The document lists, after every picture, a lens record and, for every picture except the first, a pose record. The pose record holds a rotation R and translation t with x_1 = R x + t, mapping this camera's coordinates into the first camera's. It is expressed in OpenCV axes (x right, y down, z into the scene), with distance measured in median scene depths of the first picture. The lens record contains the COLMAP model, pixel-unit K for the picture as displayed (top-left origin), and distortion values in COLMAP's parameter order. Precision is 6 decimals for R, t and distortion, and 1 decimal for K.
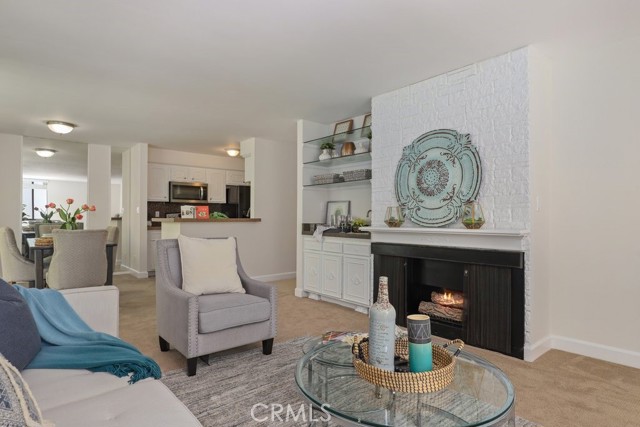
lens RADIAL K [[373.5, 0, 319.4], [0, 373.5, 214.7], [0, 0, 1]] dist [0.002934, -0.000120]
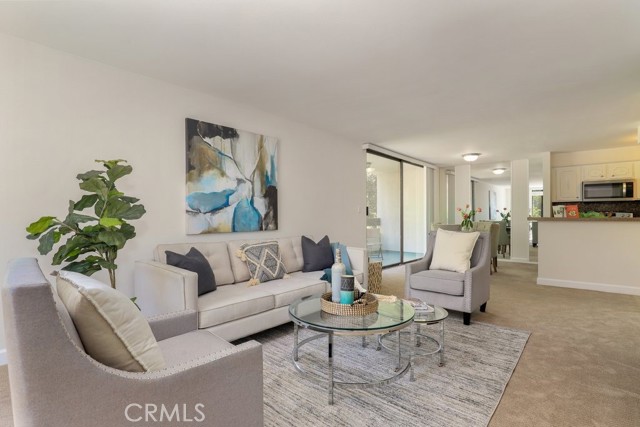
lens RADIAL K [[315.4, 0, 319.6], [0, 315.4, 215.6], [0, 0, 1]] dist [0.000555, 0.000032]
pose [[0.158483, -0.009194, -0.987319, 0.369962], [0.013018, 0.999889, -0.007222, 0.001537], [0.987276, -0.011708, 0.158585, 0.156864]]
